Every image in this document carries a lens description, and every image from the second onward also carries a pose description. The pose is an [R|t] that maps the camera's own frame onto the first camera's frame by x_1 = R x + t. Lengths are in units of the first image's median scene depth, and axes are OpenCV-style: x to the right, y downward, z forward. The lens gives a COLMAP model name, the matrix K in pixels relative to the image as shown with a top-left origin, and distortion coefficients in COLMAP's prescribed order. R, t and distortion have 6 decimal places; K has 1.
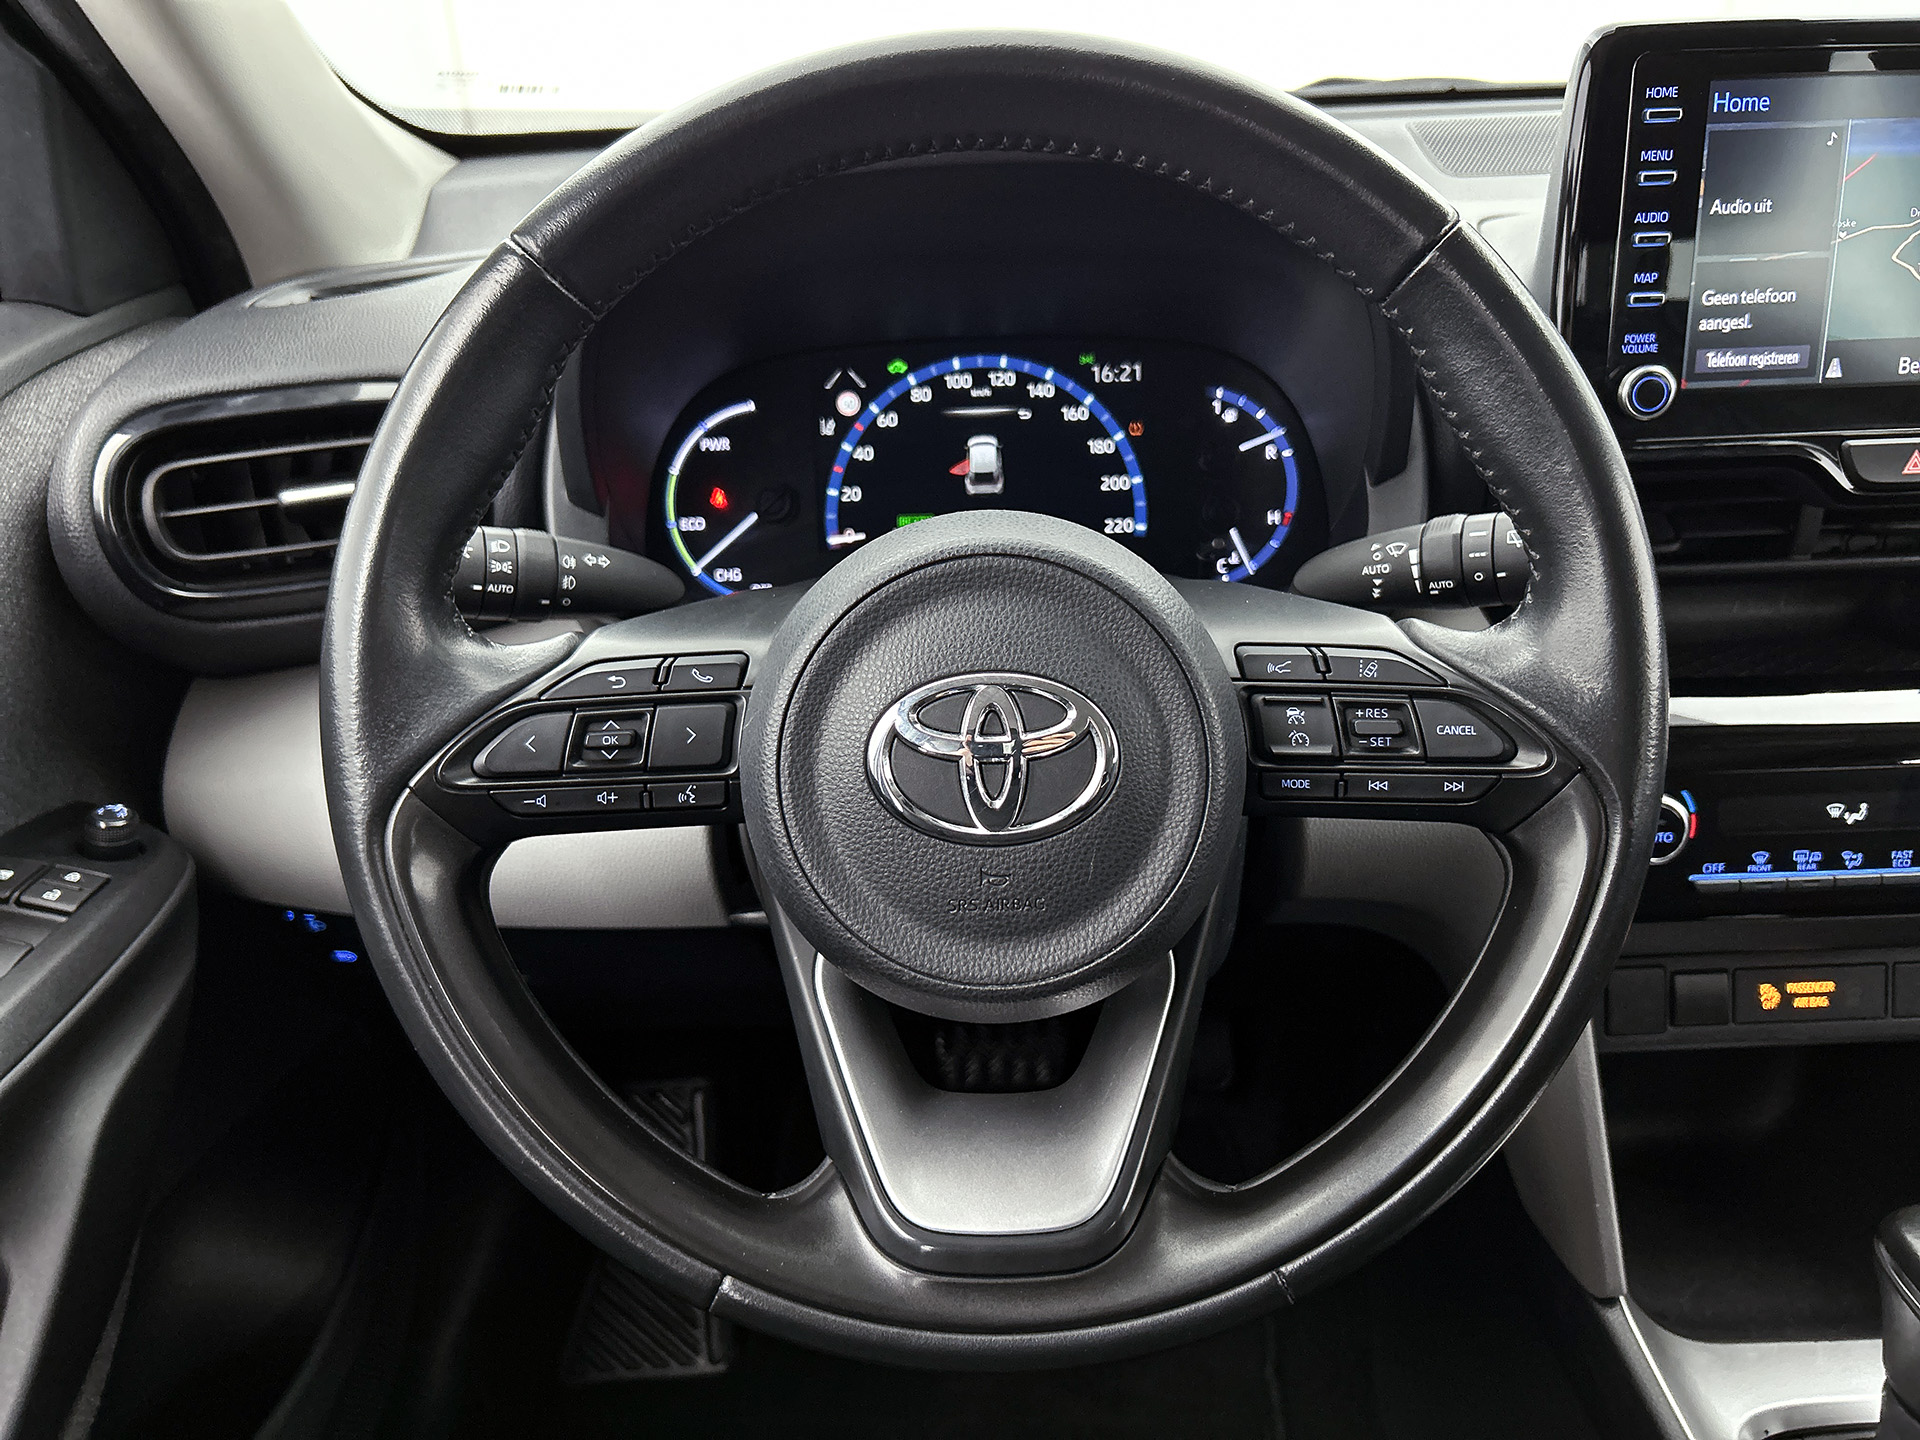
lens RADIAL K [[1489.5, 0, 959.3], [0, 1489.5, 715.7], [0, 0, 1]] dist [0.043864, -0.072912]
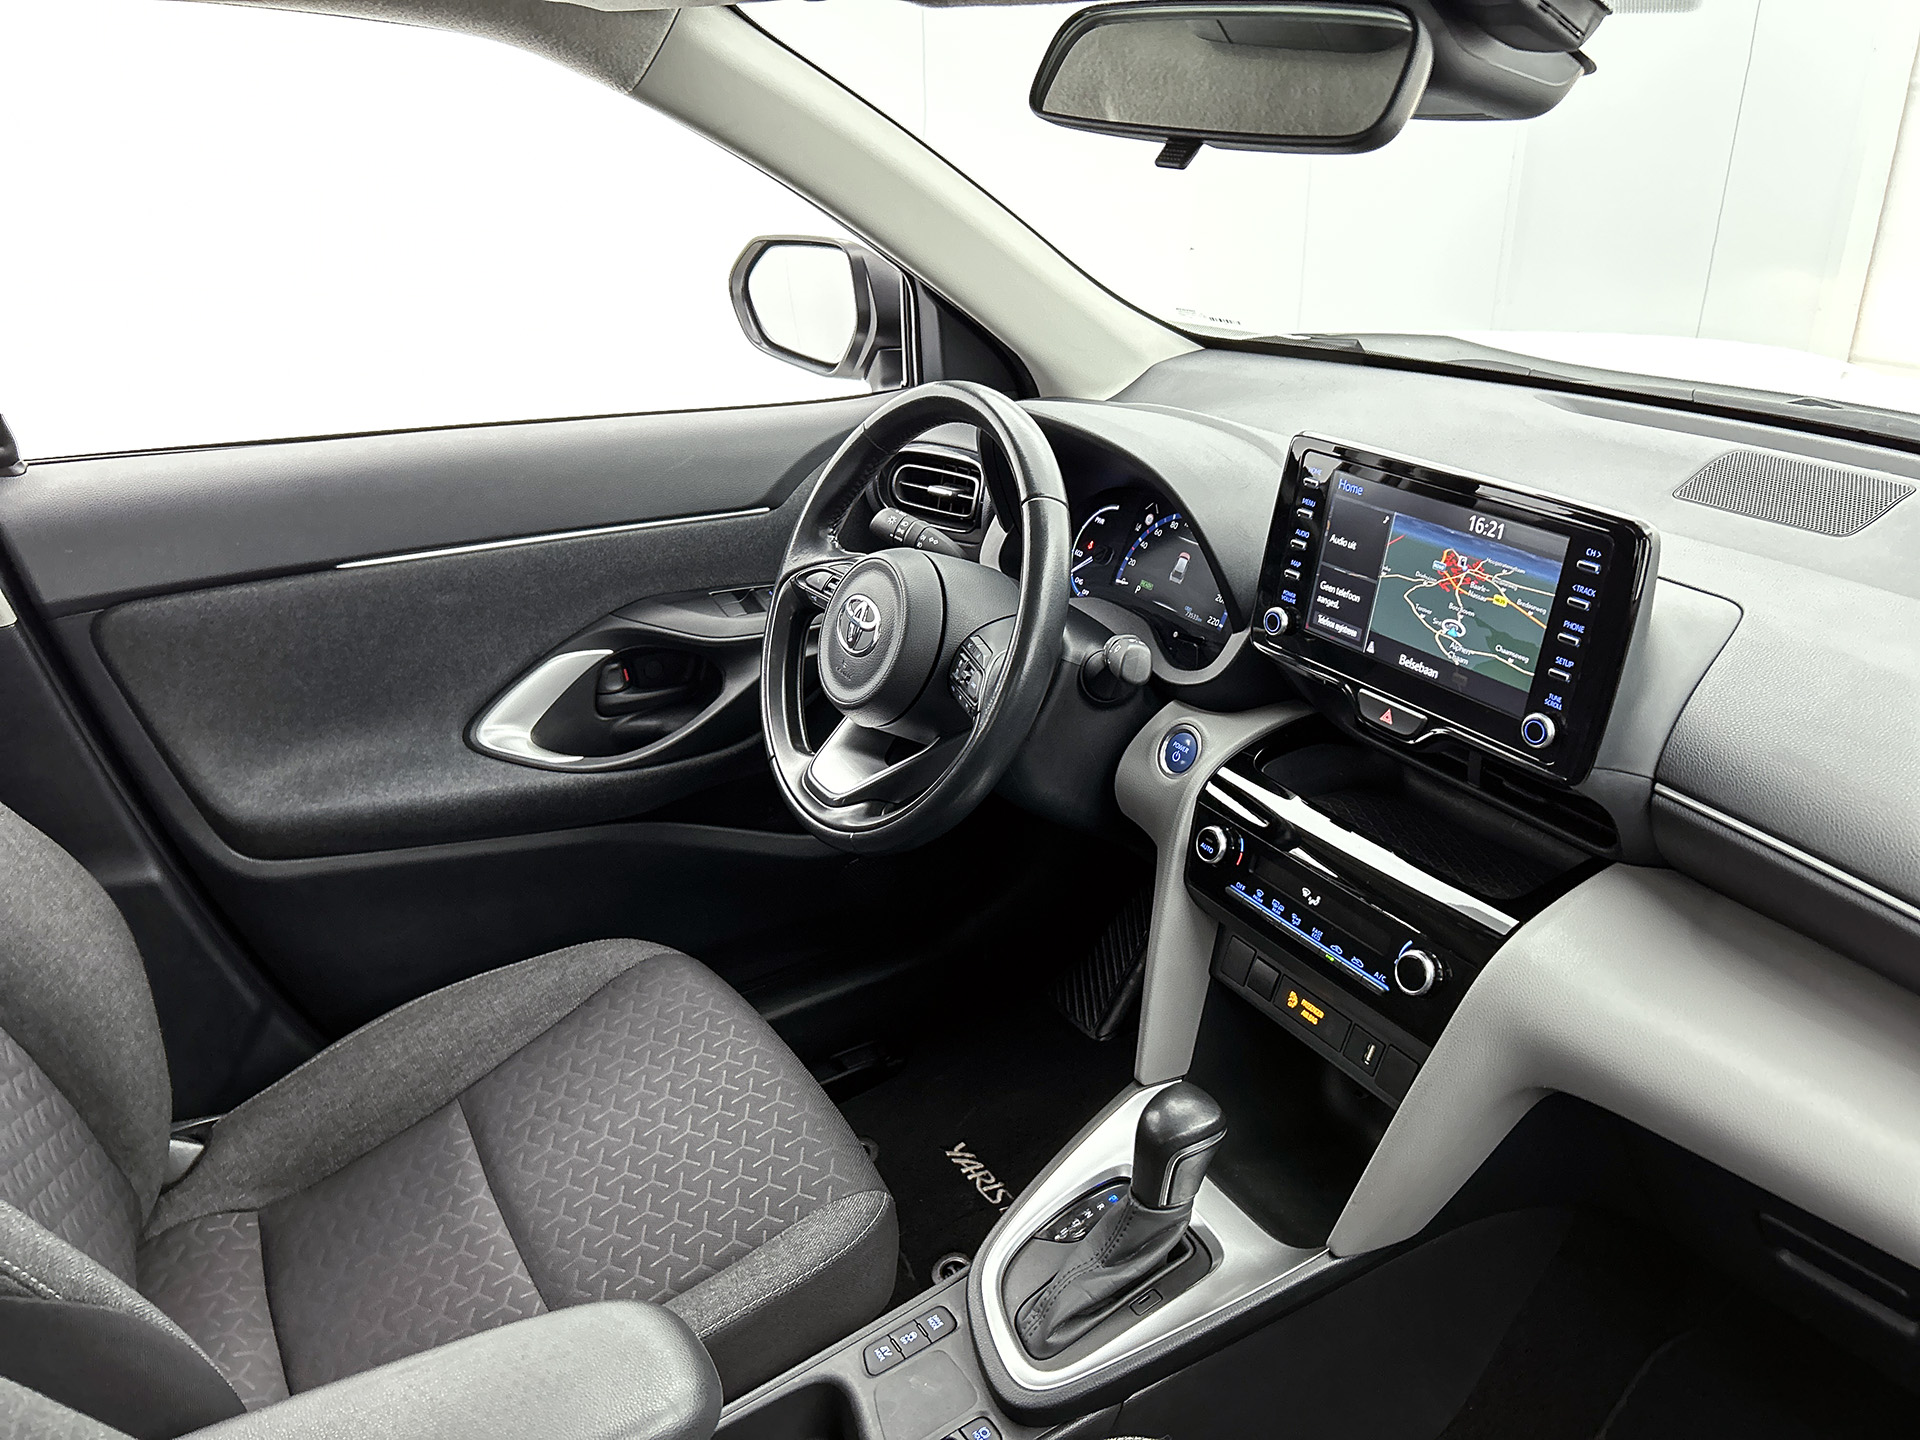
lens RADIAL K [[1489.5, 0, 915.6], [0, 1489.5, 699.8], [0, 0, 1]] dist [0.043864, -0.072912]
pose [[0.480131, 0.370623, -0.795055, 1.651612], [-0.374534, 0.906205, 0.196257, -0.304640], [0.793220, 0.203546, 0.573908, -0.375840]]
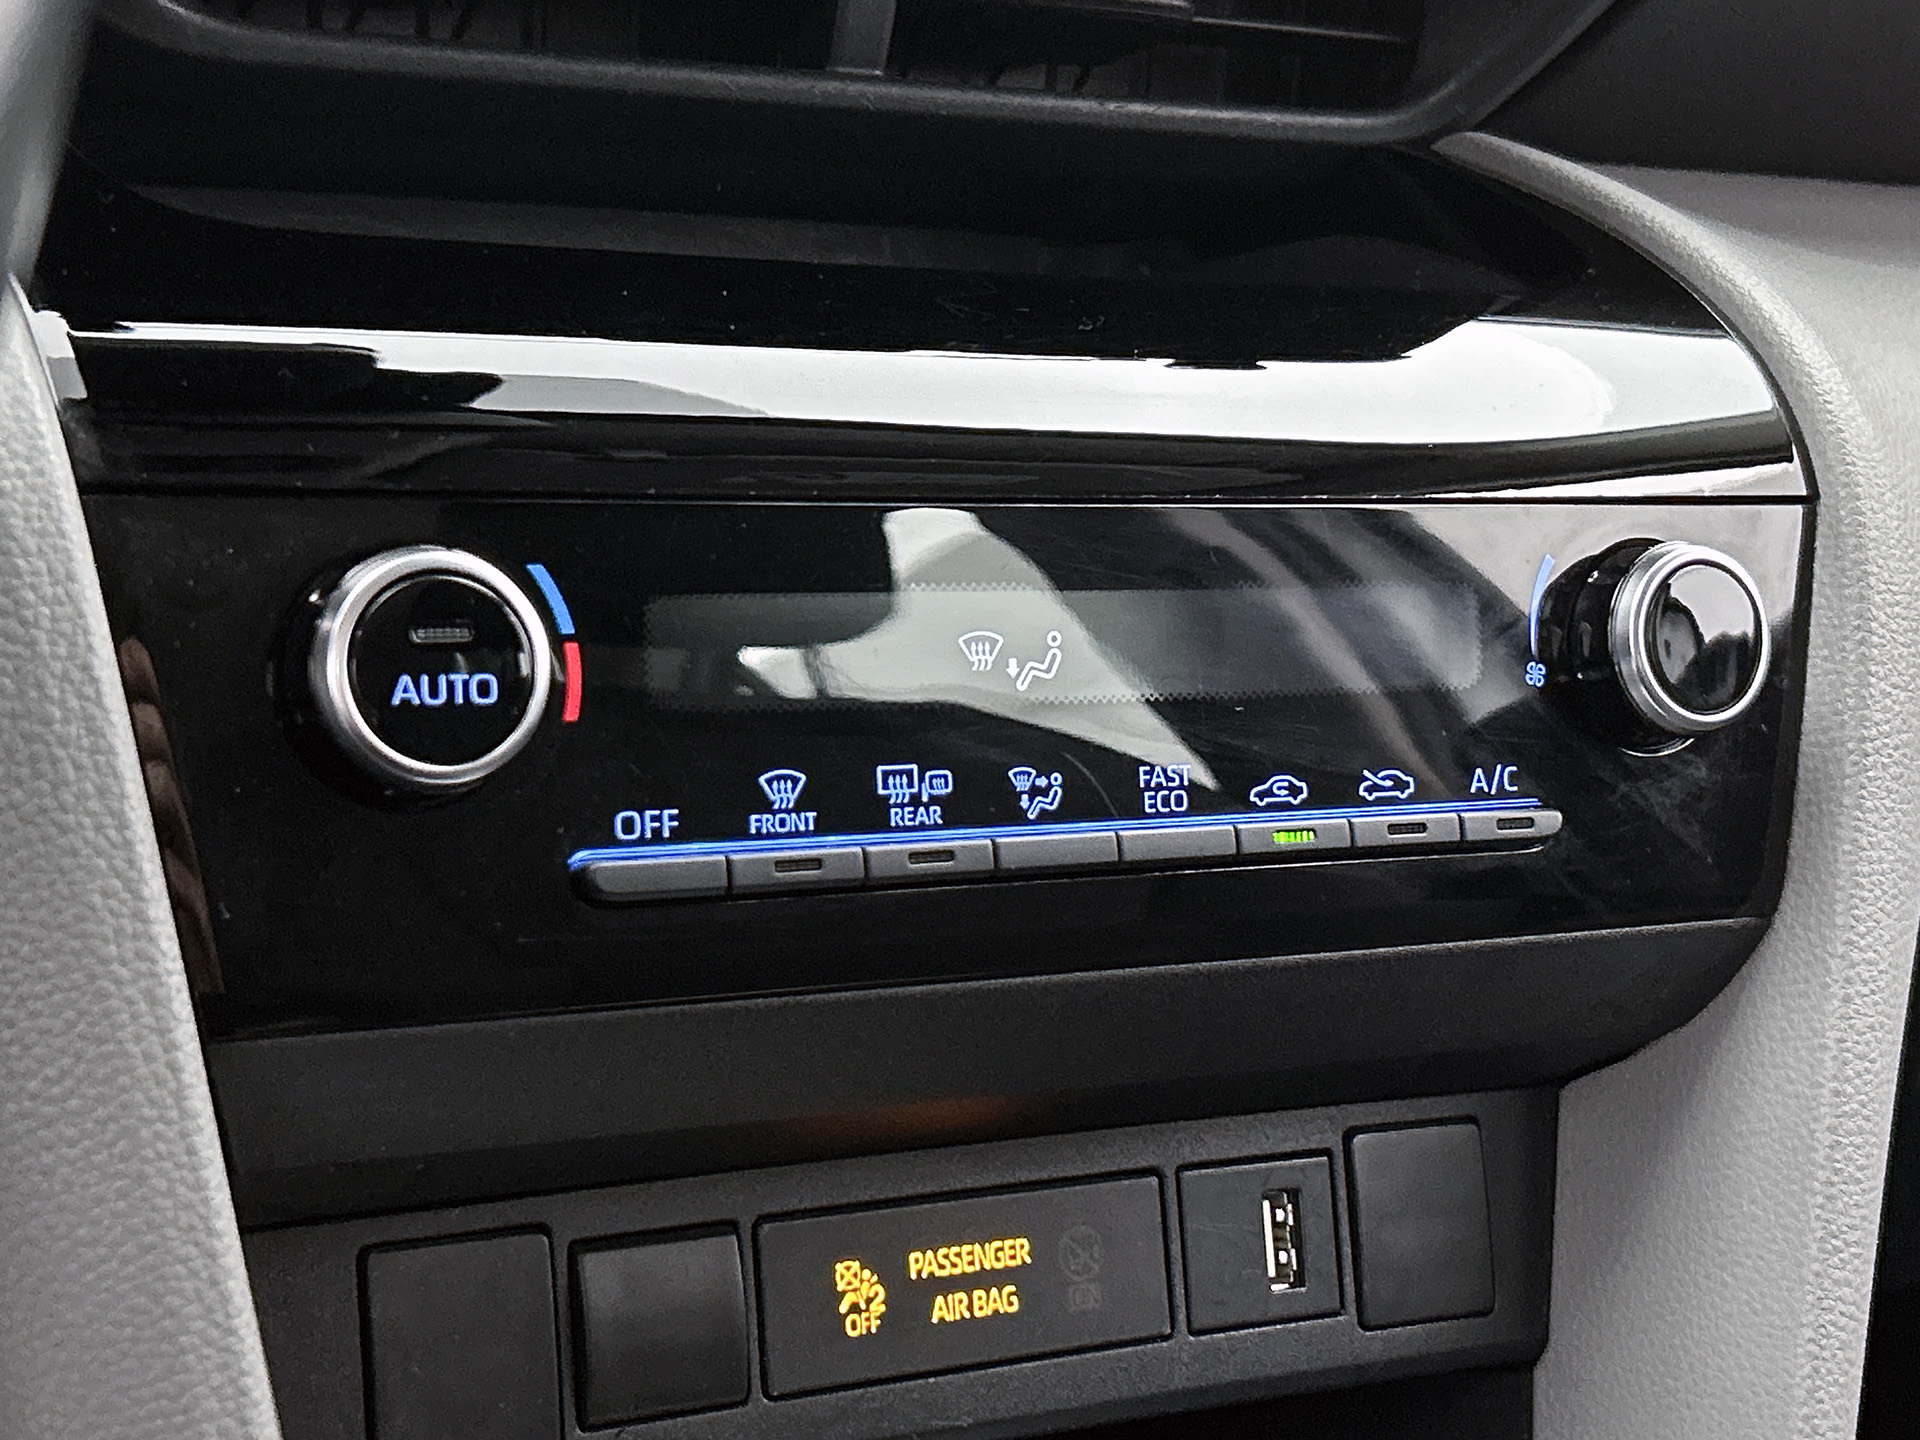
lens RADIAL K [[3082.7, 0, 950.3], [0, 3082.7, 729.7], [0, 0, 1]] dist [0.402209, 0.000000]
pose [[0.883079, 0.003254, 0.469212, 0.261669], [0.074537, 0.986306, -0.147123, 0.180214], [-0.463266, 0.164895, 0.870744, 0.418093]]
